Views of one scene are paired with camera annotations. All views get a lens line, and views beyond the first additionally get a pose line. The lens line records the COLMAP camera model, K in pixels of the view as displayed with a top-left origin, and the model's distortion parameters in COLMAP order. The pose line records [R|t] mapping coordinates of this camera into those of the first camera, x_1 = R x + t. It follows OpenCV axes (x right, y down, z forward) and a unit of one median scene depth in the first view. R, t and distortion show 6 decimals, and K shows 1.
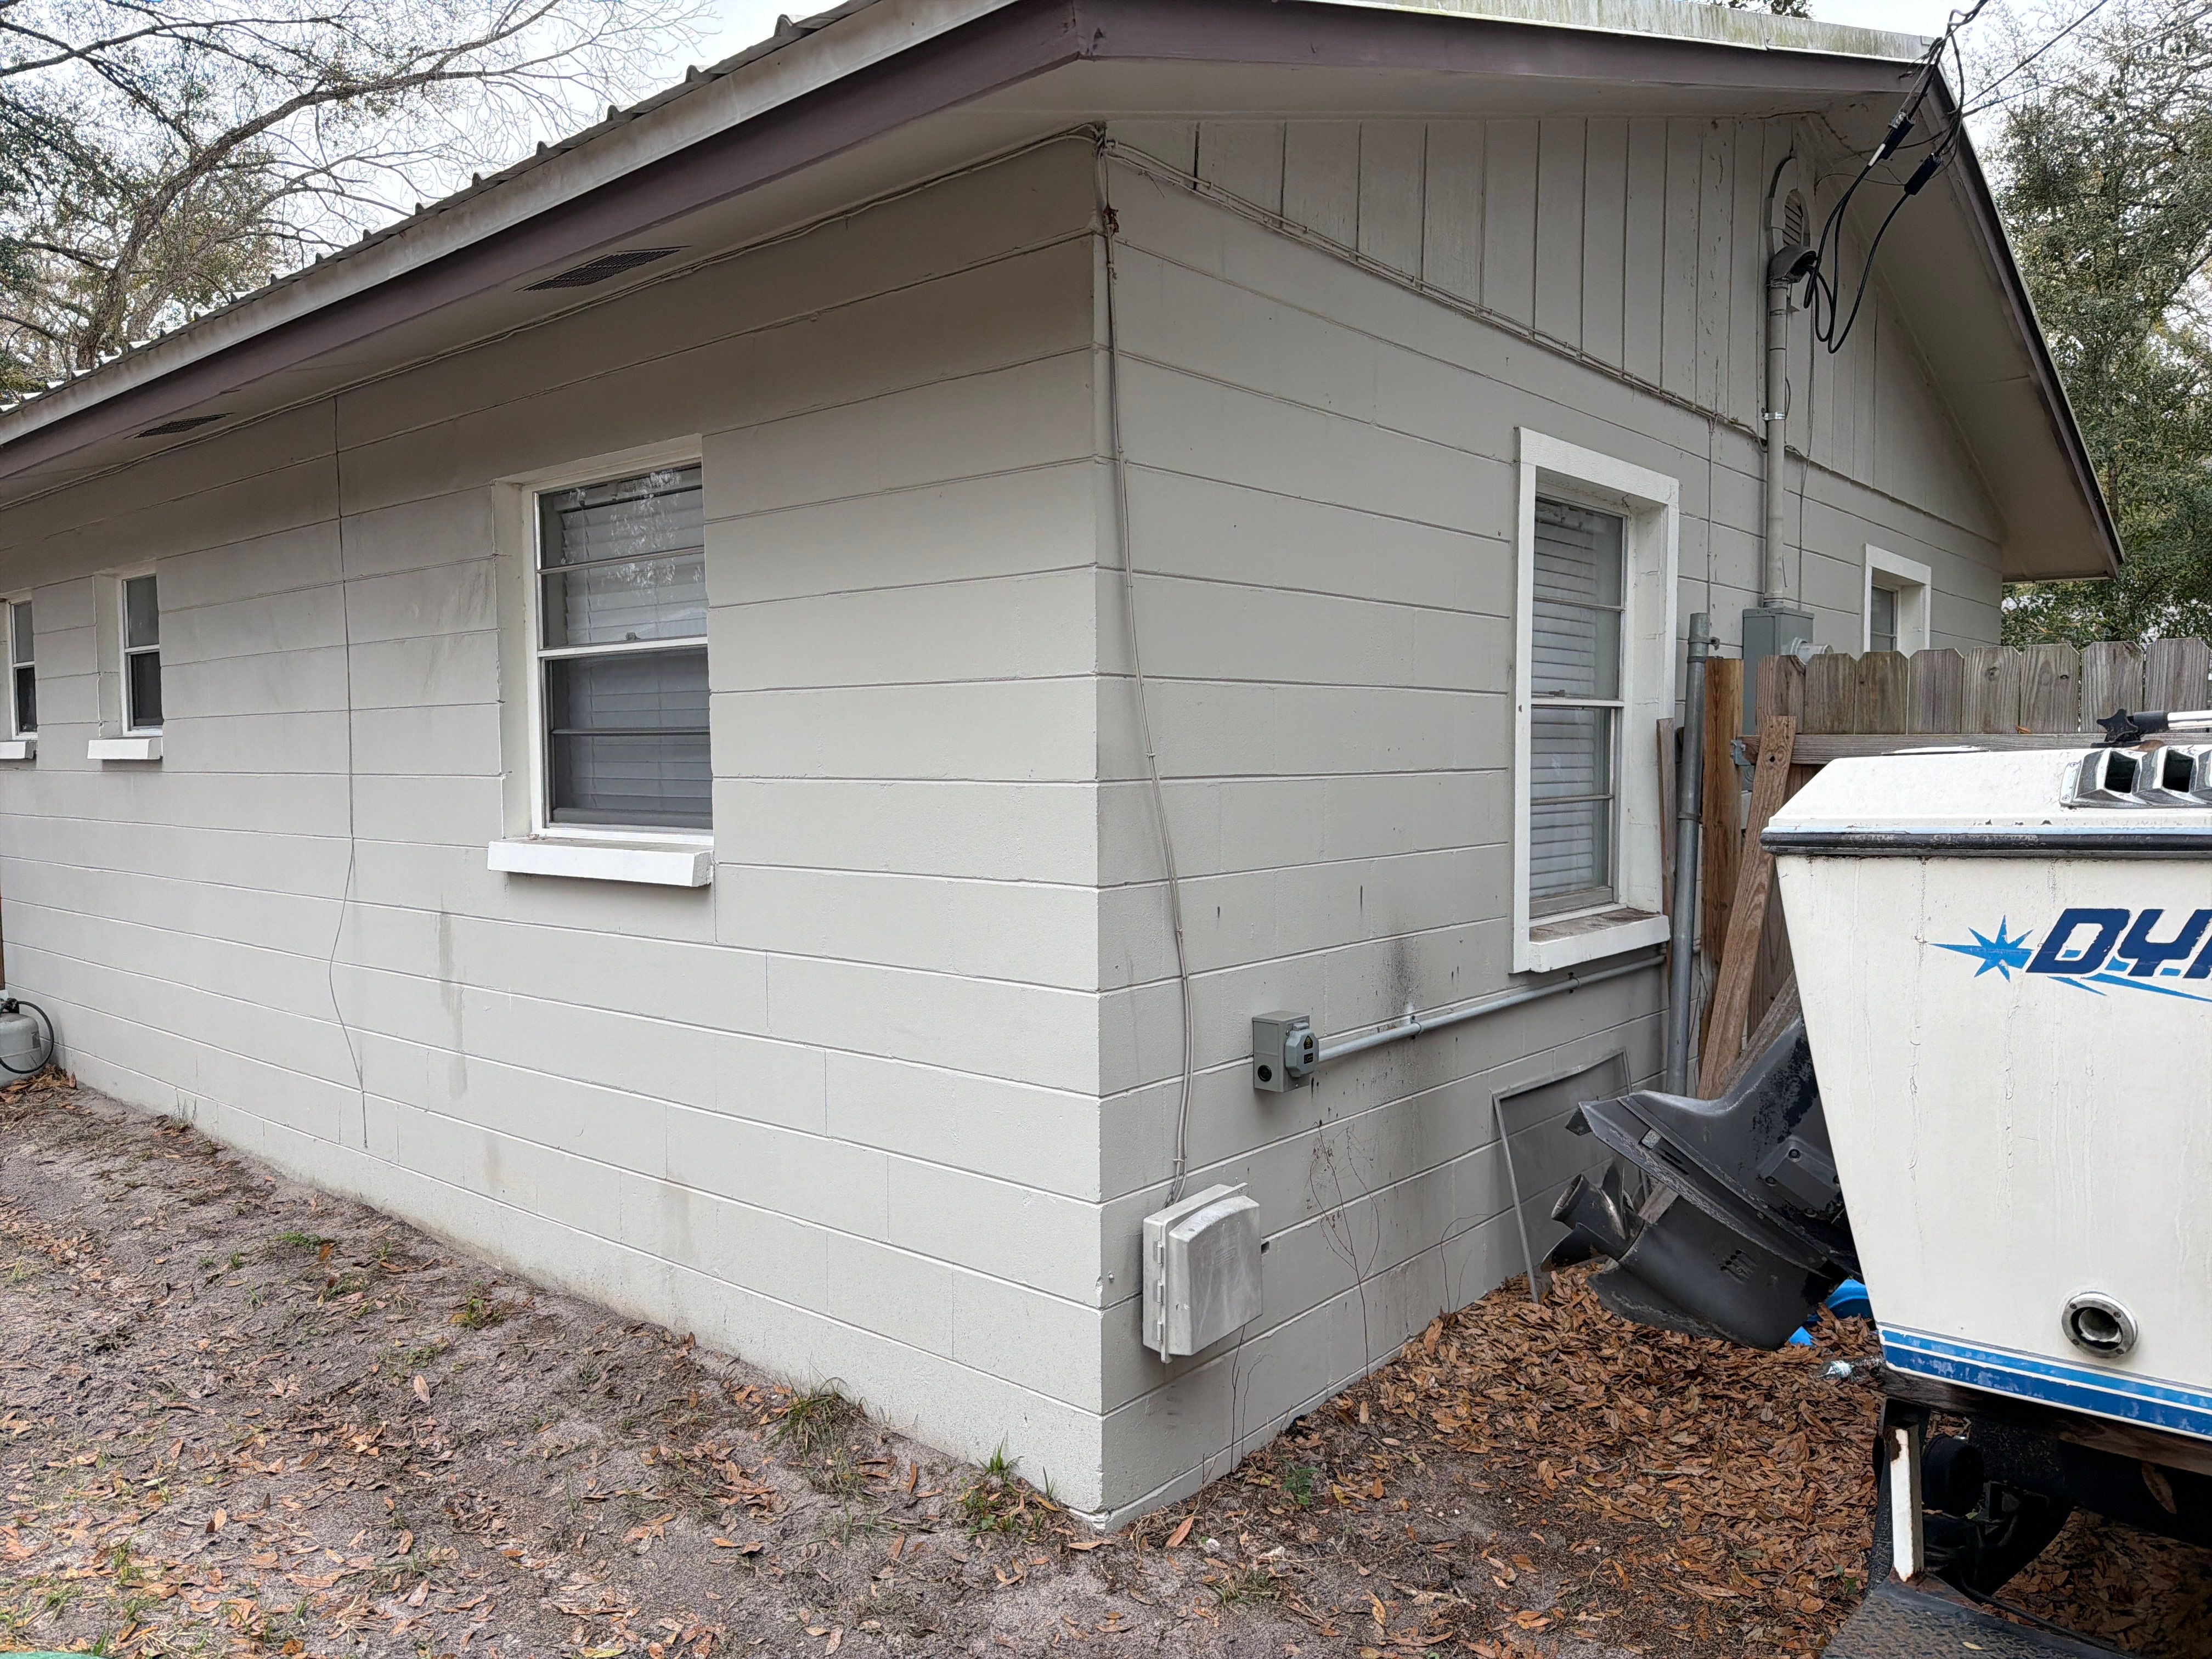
lens RADIAL K [[1548.0, 0, 1096.4], [0, 1548.0, 840.4], [0, 0, 1]] dist [0.071816, -0.000890]
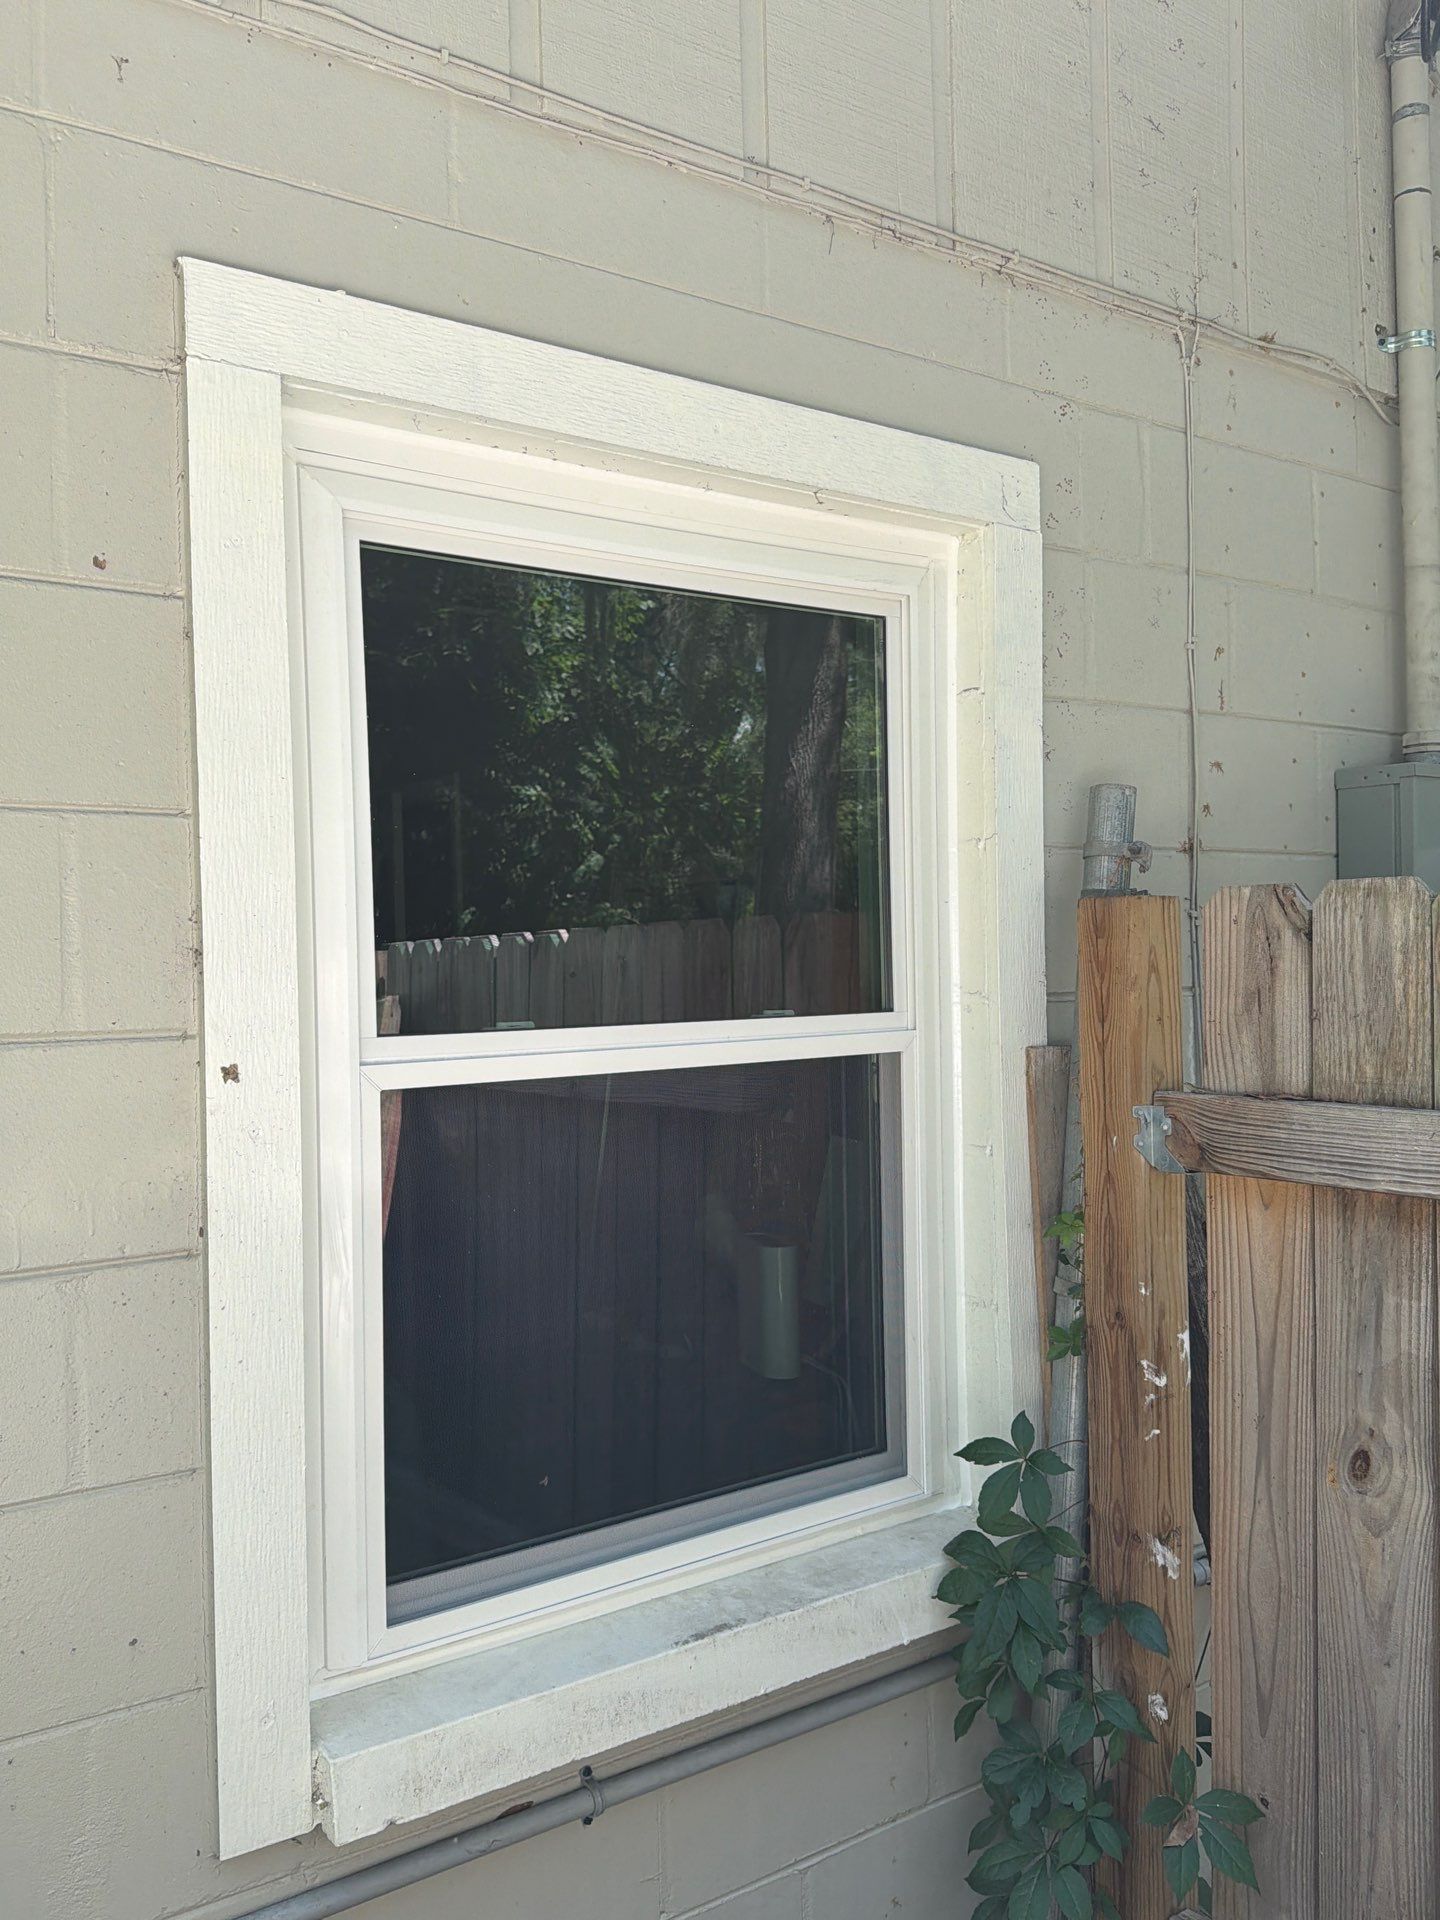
lens RADIAL K [[1343.6, 0, 720.0], [0, 1343.6, 960.0], [0, 0, 1]] dist [0.071816, -0.000890]
pose [[0.950893, -0.014490, -0.309180, 0.416939], [0.000641, 0.998994, -0.044846, -0.086173], [0.309519, 0.042445, 0.949946, 0.655578]]
